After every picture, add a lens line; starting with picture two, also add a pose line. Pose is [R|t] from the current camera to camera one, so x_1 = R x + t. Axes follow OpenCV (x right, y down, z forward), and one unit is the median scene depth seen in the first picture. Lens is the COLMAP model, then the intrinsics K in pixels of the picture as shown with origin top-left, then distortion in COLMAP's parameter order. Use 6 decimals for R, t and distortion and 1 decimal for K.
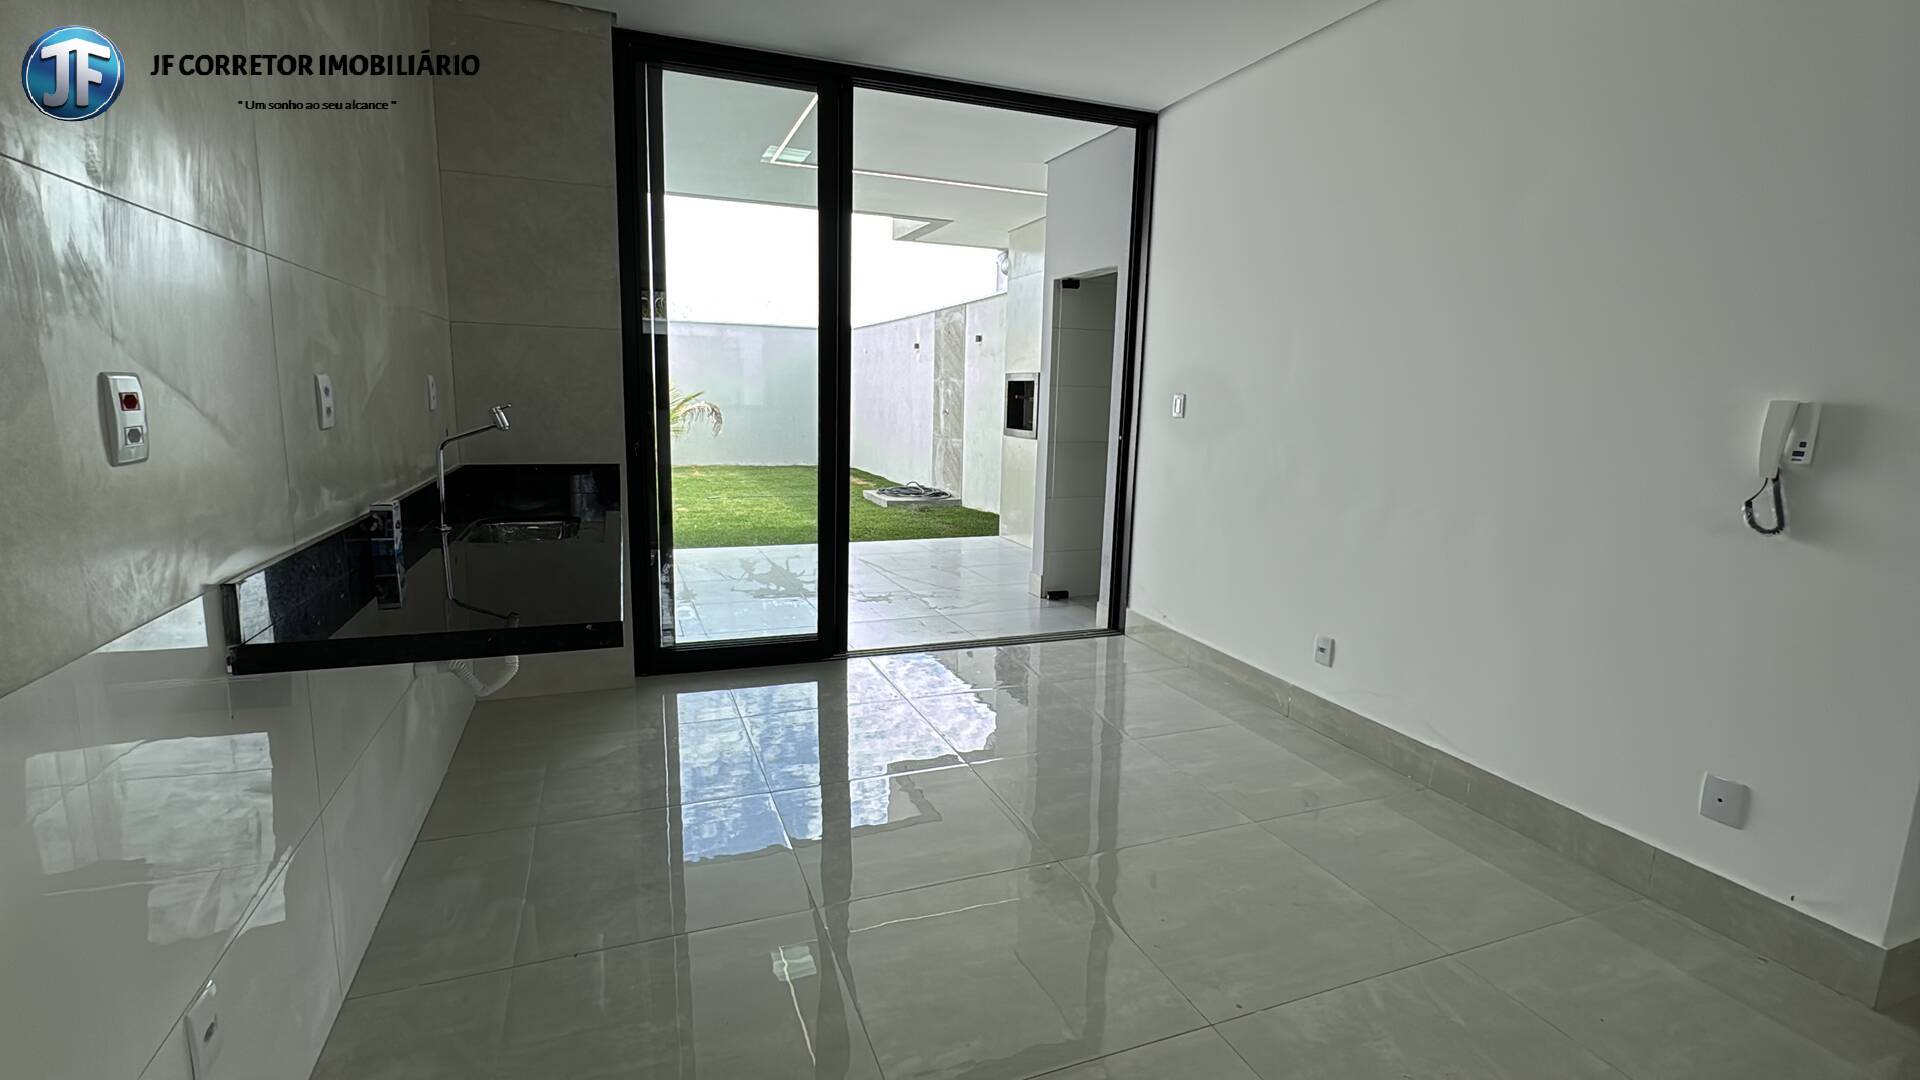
lens RADIAL K [[876.3, 0, 957.4], [0, 876.3, 535.0], [0, 0, 1]] dist [-0.004340, 0.000750]
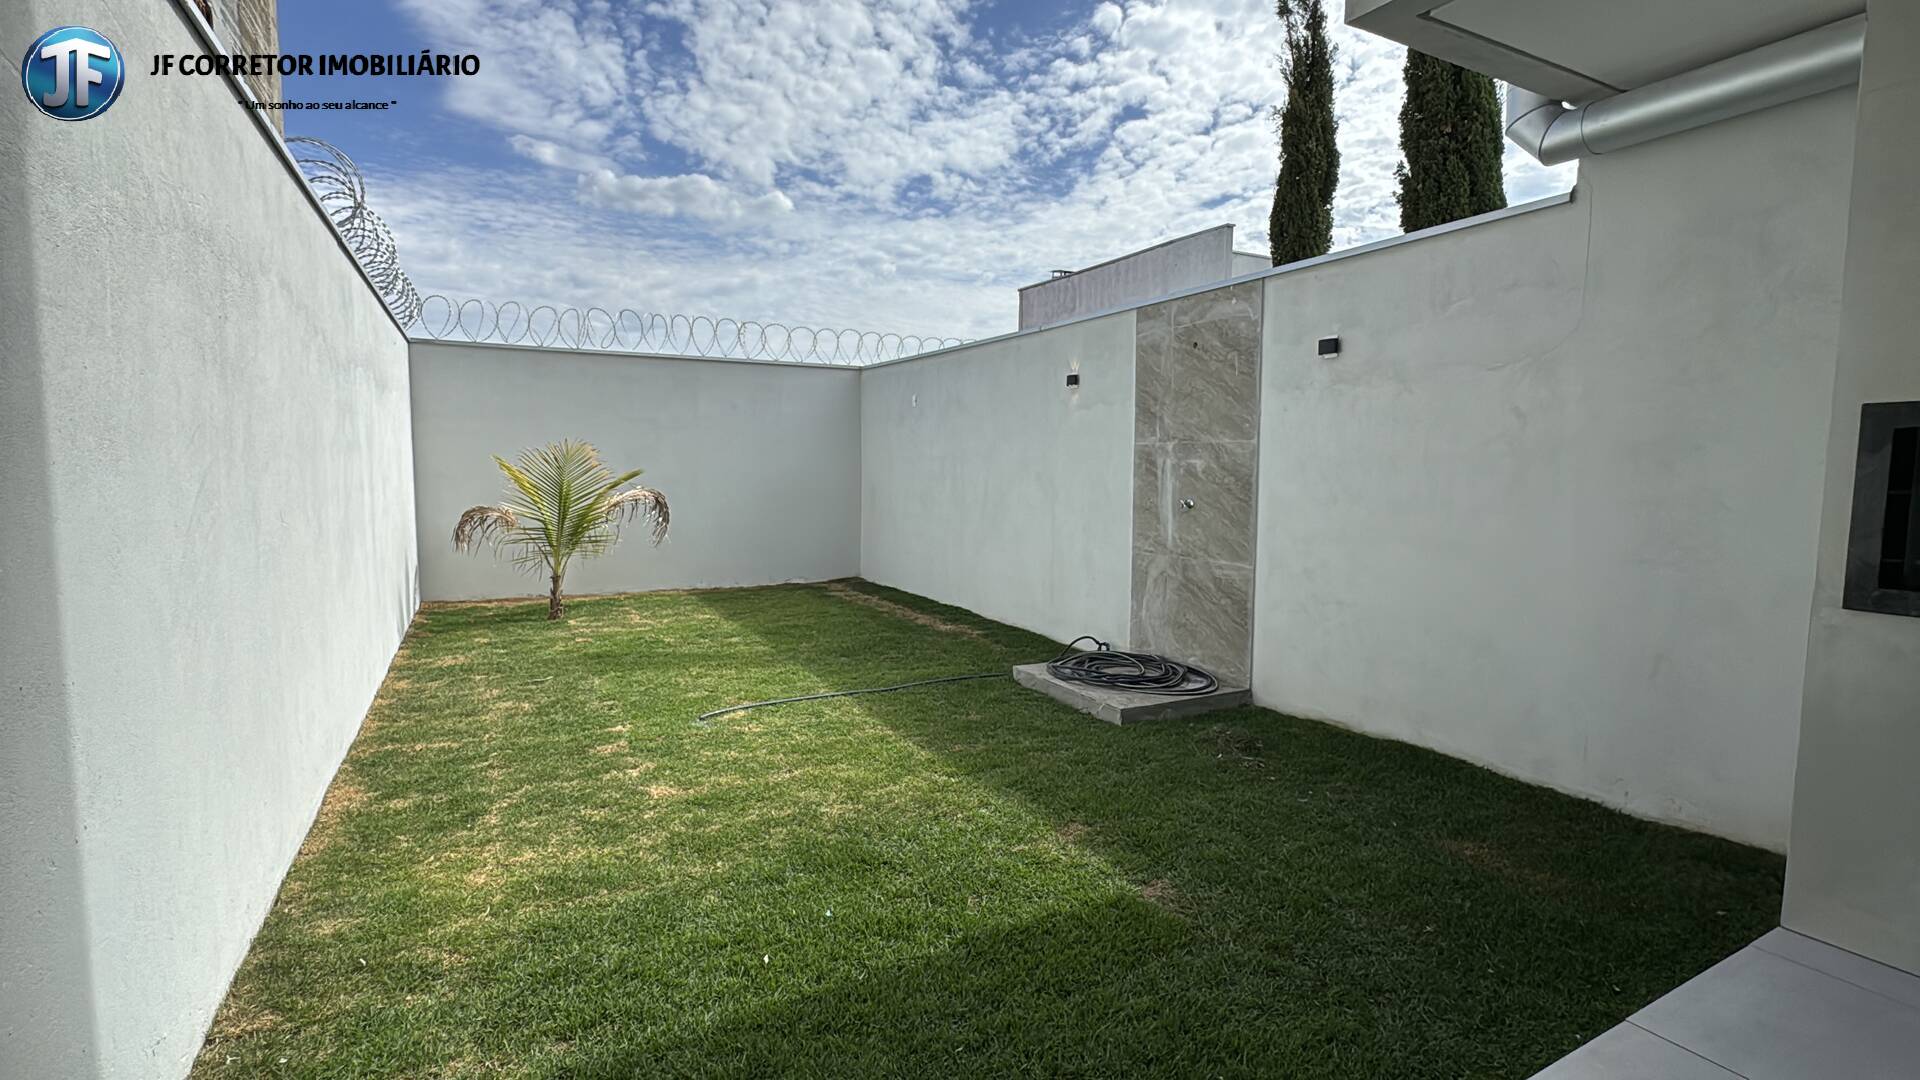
lens RADIAL K [[876.3, 0, 956.6], [0, 876.3, 539.1], [0, 0, 1]] dist [-0.004340, 0.000750]
pose [[0.991387, -0.031846, 0.127034, -0.217286], [0.040758, 0.996840, -0.068186, -0.097812], [-0.124461, 0.072777, 0.989552, 0.559039]]
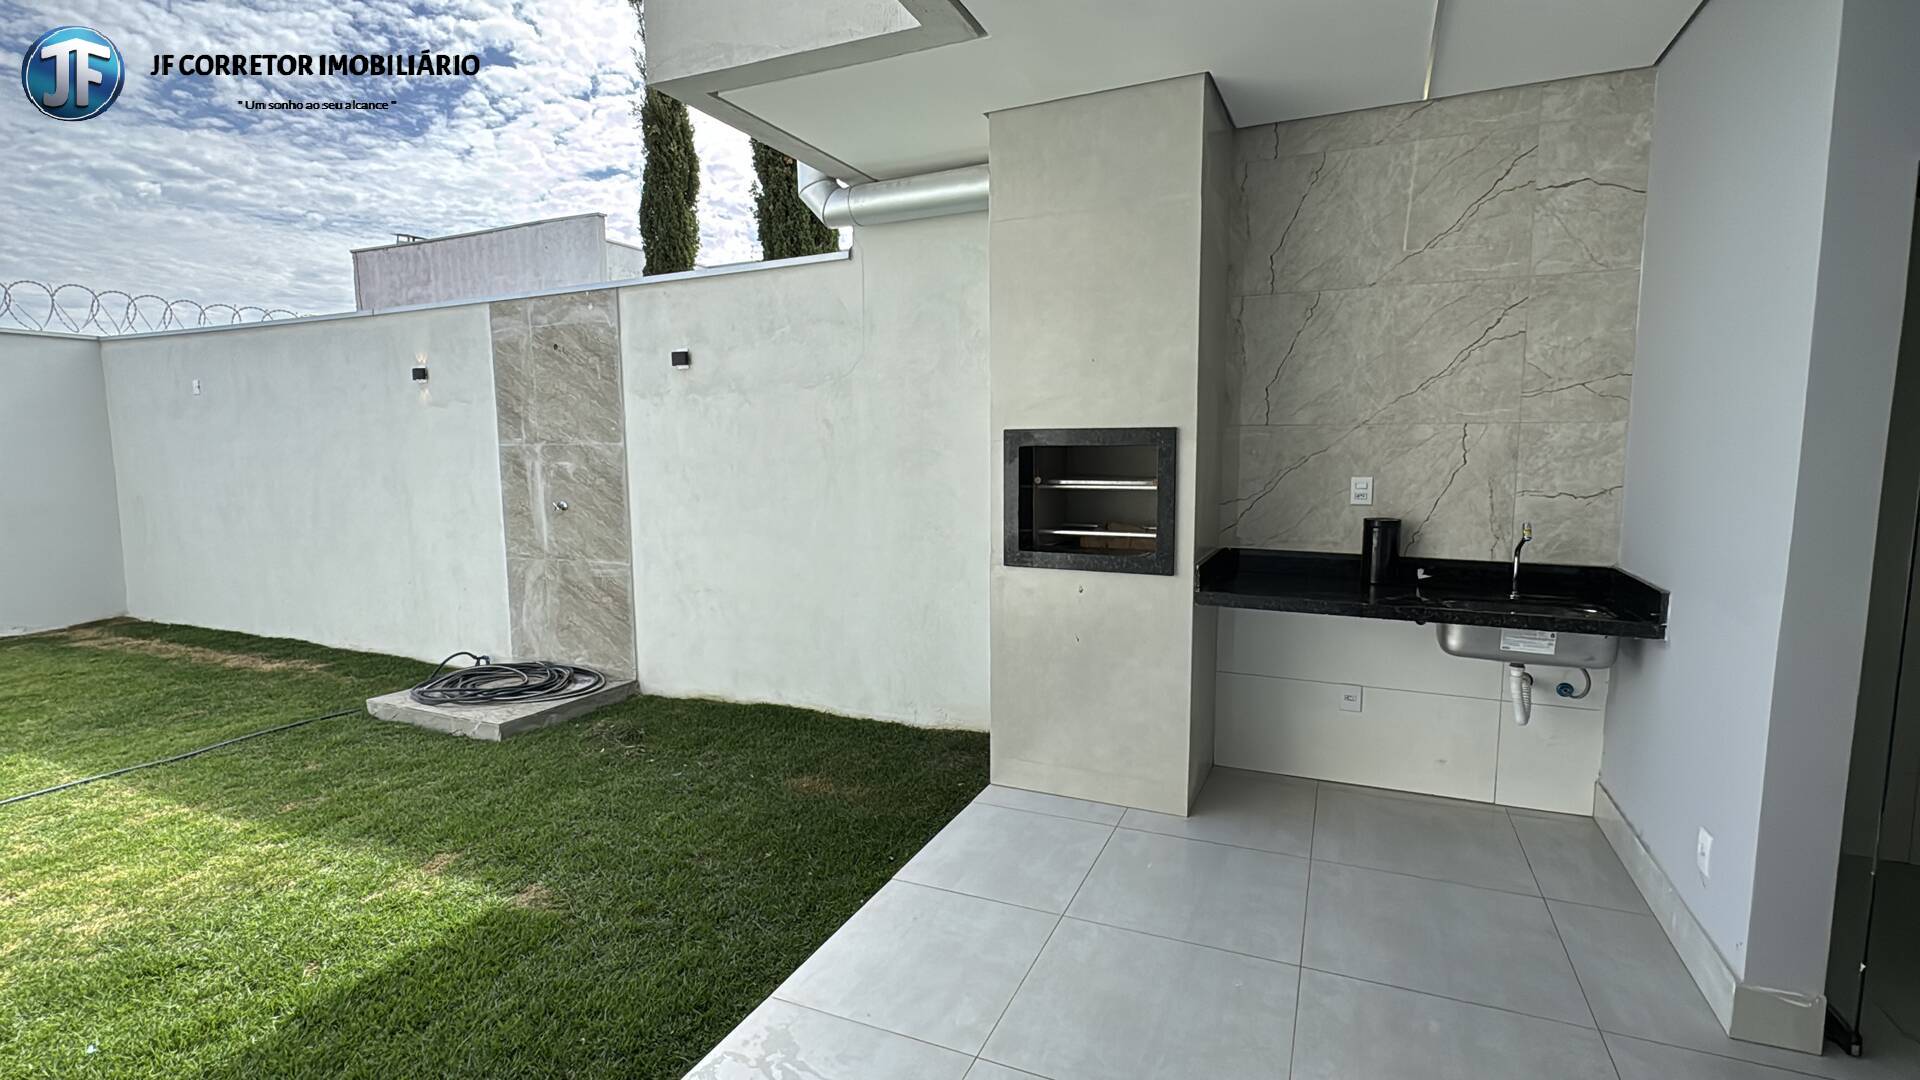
lens RADIAL K [[876.3, 0, 960.2], [0, 876.3, 539.6], [0, 0, 1]] dist [-0.004340, 0.000750]
pose [[0.708459, -0.106596, 0.697655, -0.210829], [0.137708, 0.990406, 0.011486, -0.102355], [-0.692187, 0.087936, 0.716341, 0.521546]]
